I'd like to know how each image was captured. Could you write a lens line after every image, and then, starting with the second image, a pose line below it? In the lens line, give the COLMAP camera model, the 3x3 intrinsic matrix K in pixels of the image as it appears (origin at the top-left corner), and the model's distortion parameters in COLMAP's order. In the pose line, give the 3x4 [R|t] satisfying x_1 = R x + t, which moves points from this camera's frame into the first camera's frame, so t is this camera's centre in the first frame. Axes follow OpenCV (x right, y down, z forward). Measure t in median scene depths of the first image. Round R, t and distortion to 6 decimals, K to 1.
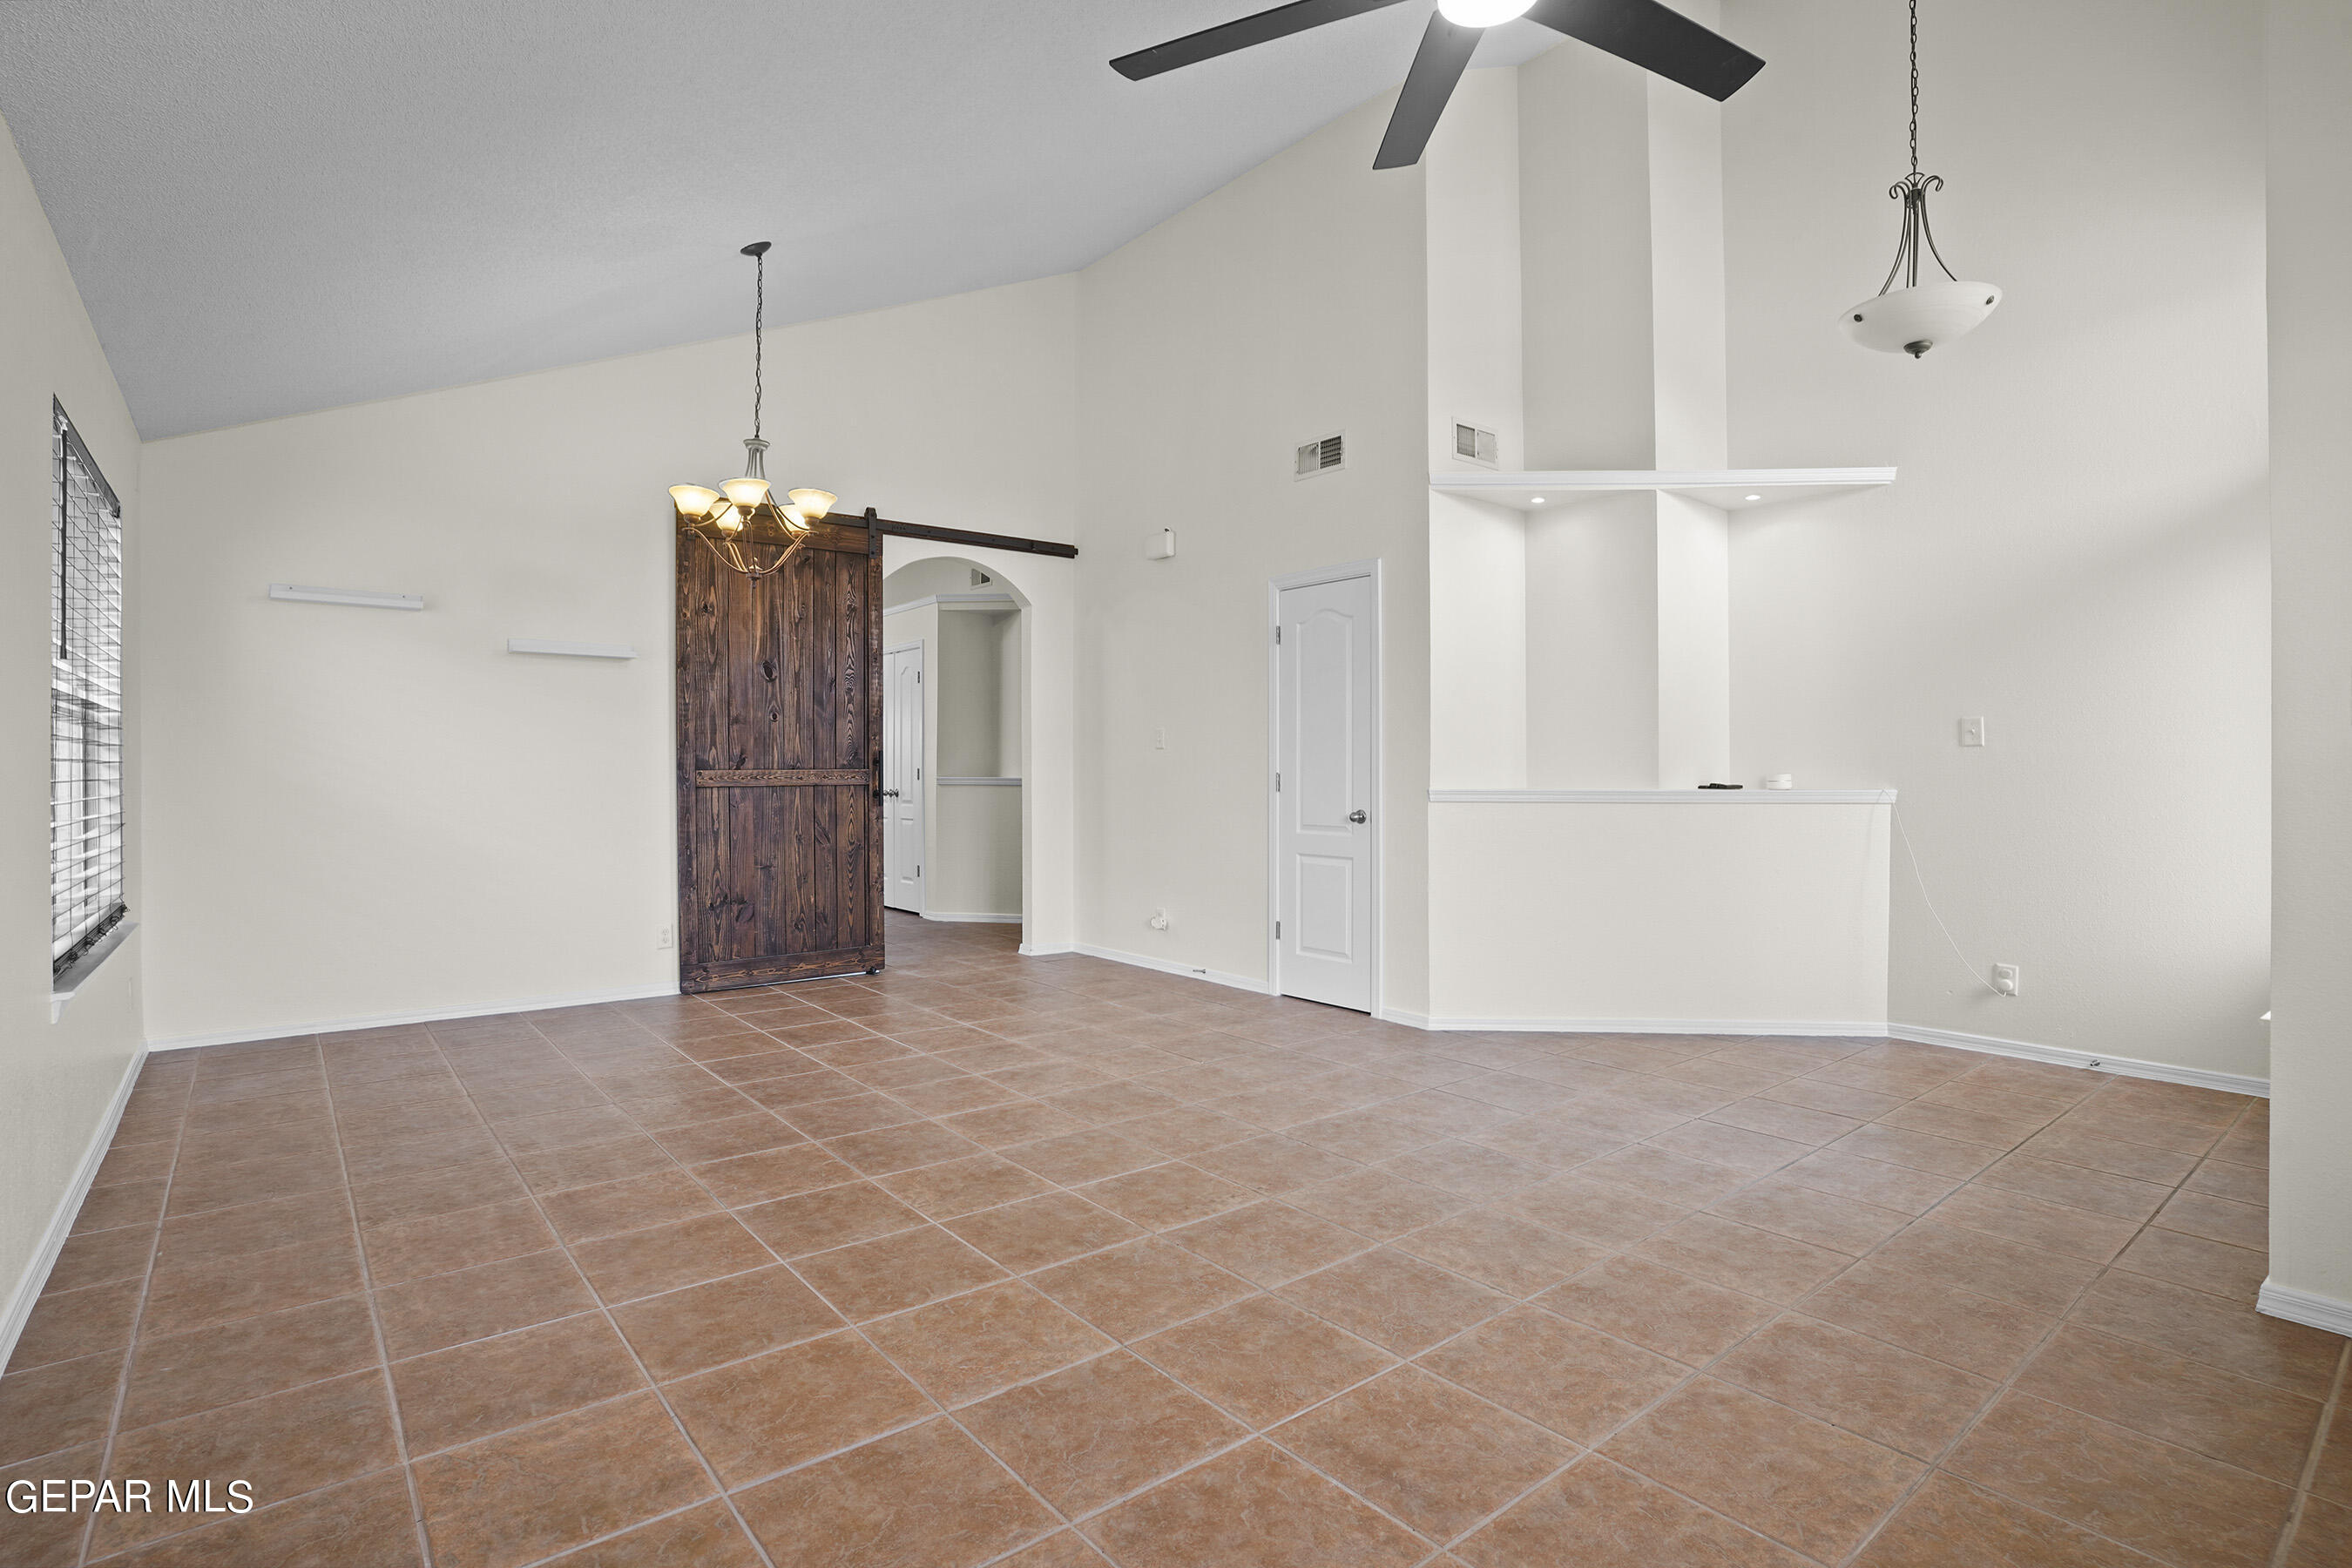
lens RADIAL K [[1175.6, 0, 1166.9], [0, 1175.6, 755.8], [0, 0, 1]] dist [-0.079829, 0.035114]
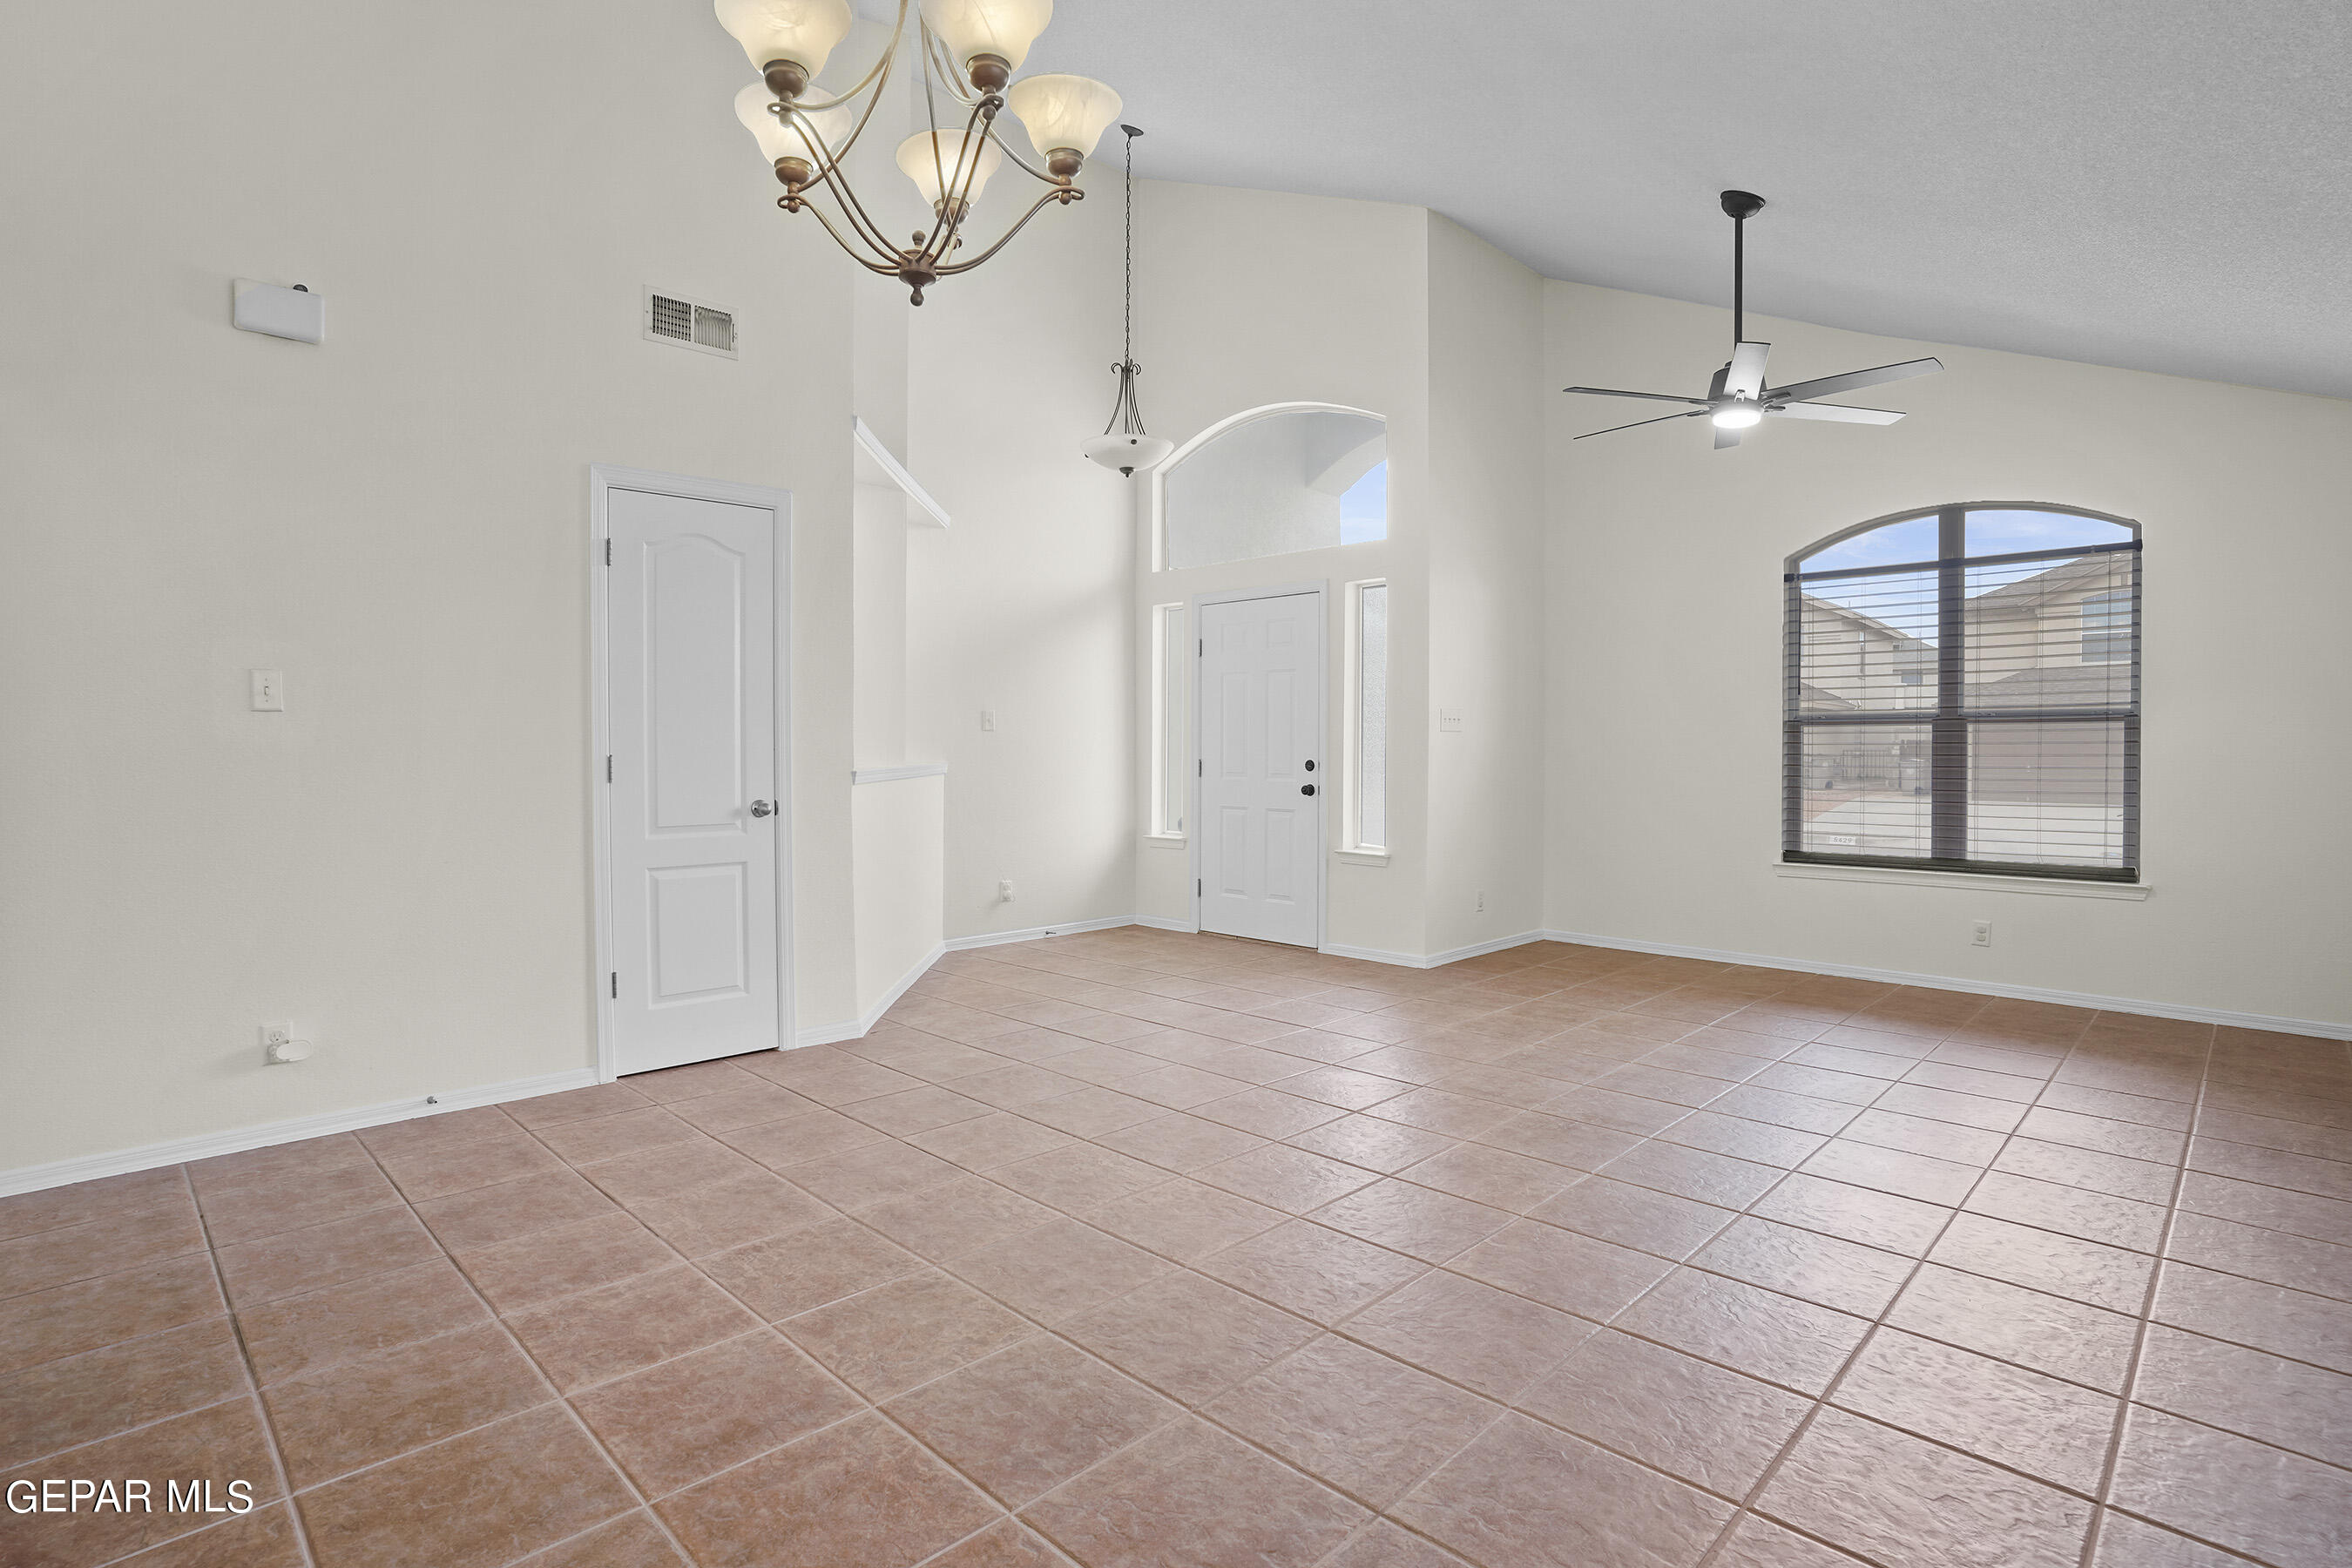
lens RADIAL K [[1158.7, 0, 1163.8], [0, 1158.7, 793.4], [0, 0, 1]] dist [-0.079696, 0.034641]
pose [[-0.104915, -0.043196, 0.993543, -0.752623], [-0.009894, 0.999052, 0.042391, 0.005897], [-0.994432, -0.005383, -0.105243, 0.951613]]
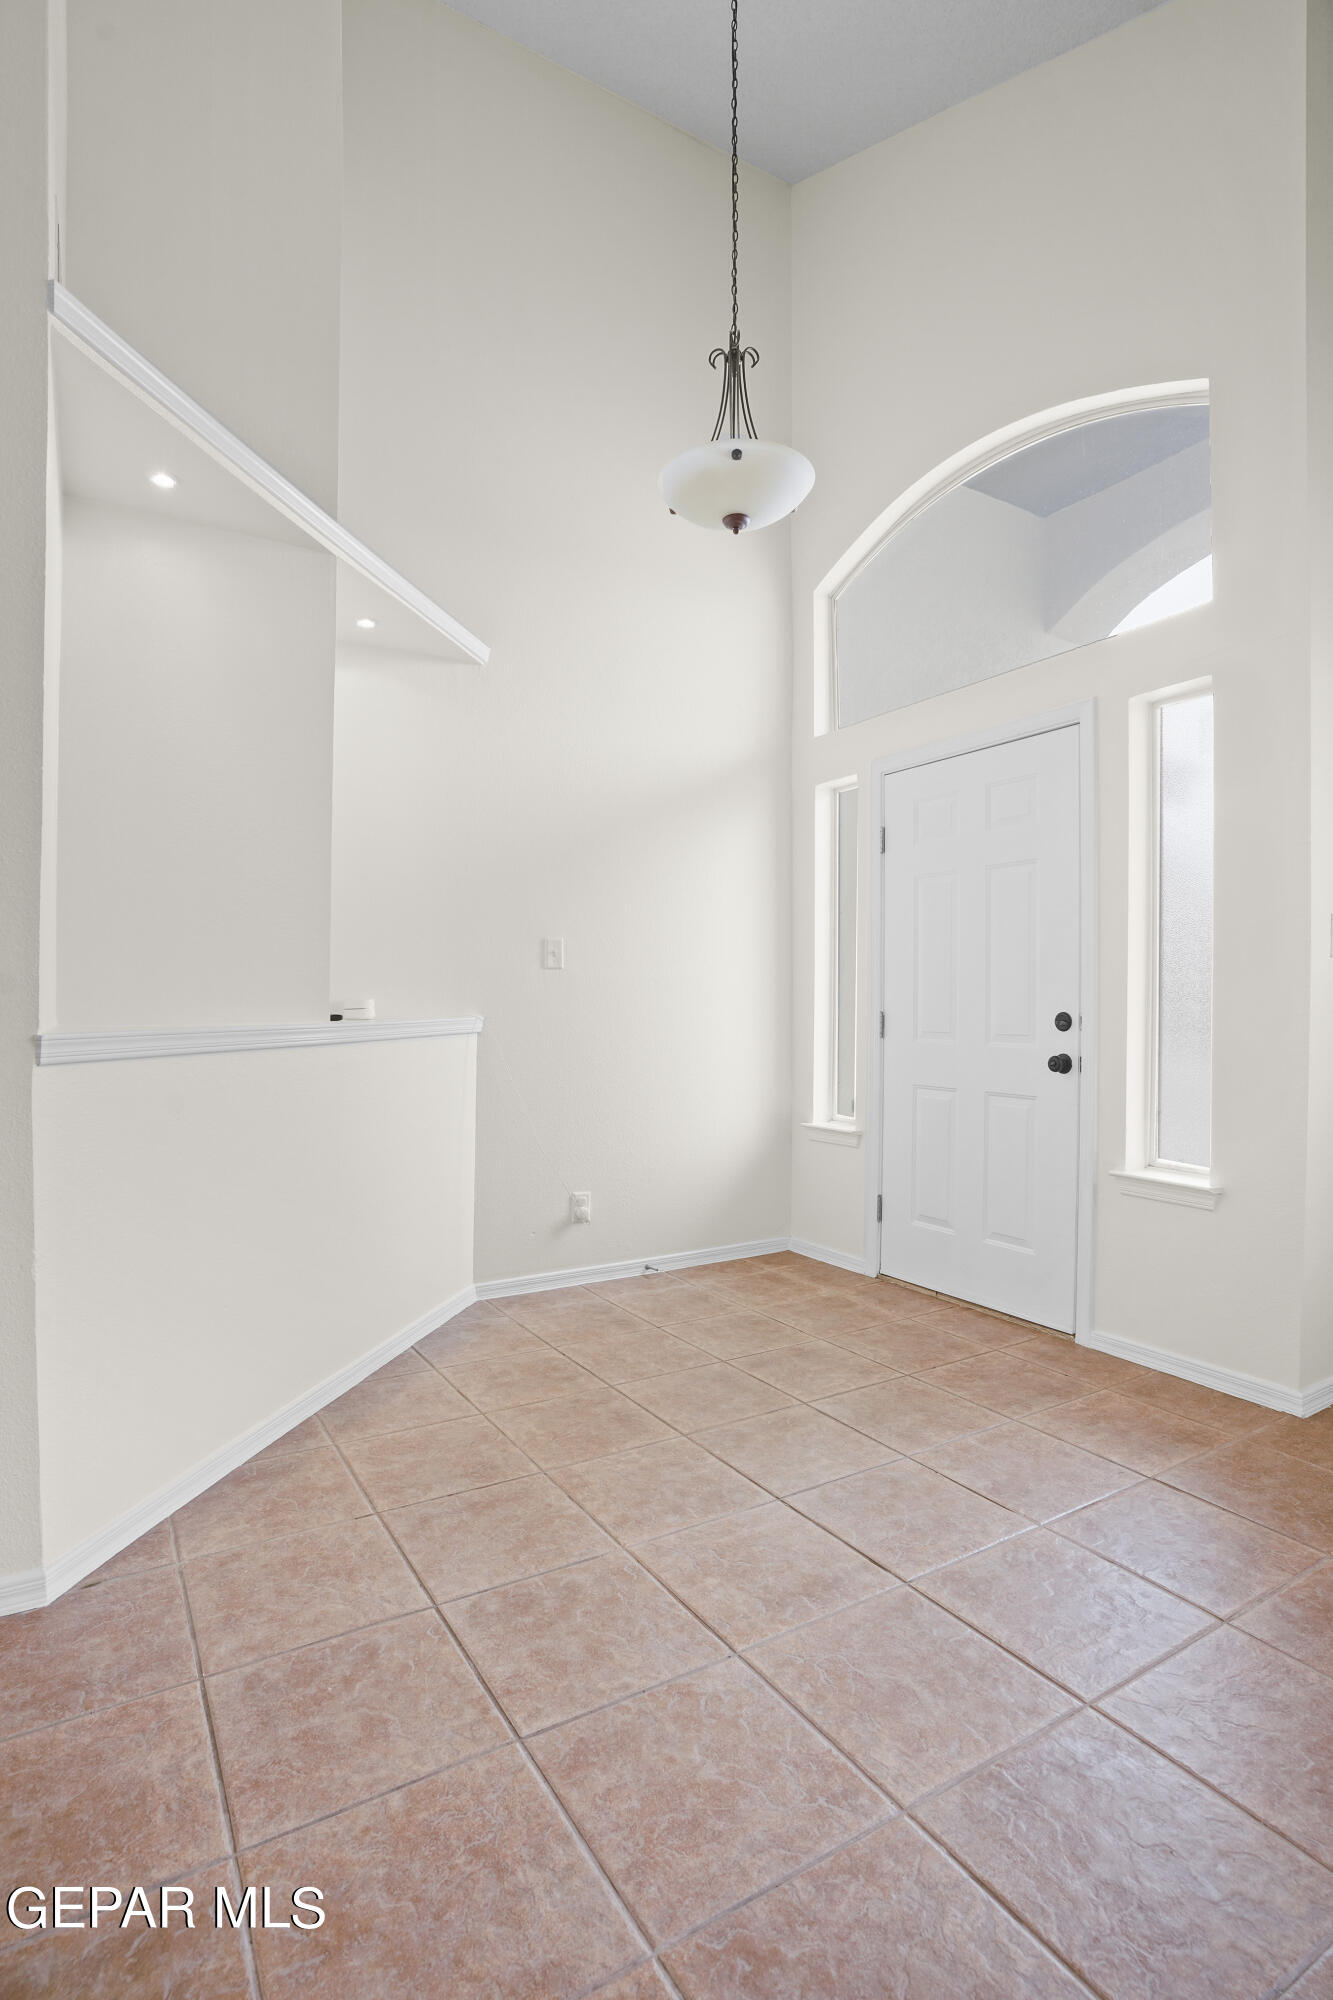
lens RADIAL K [[985.3, 0, 657.3], [0, 985.3, 1025.3], [0, 0, 1]] dist [-0.079696, 0.034641]
pose [[0.141148, -0.025099, 0.989670, -0.089634], [-0.007327, 0.999625, 0.026396, 0.016602], [-0.989961, -0.010977, 0.140911, 0.813707]]
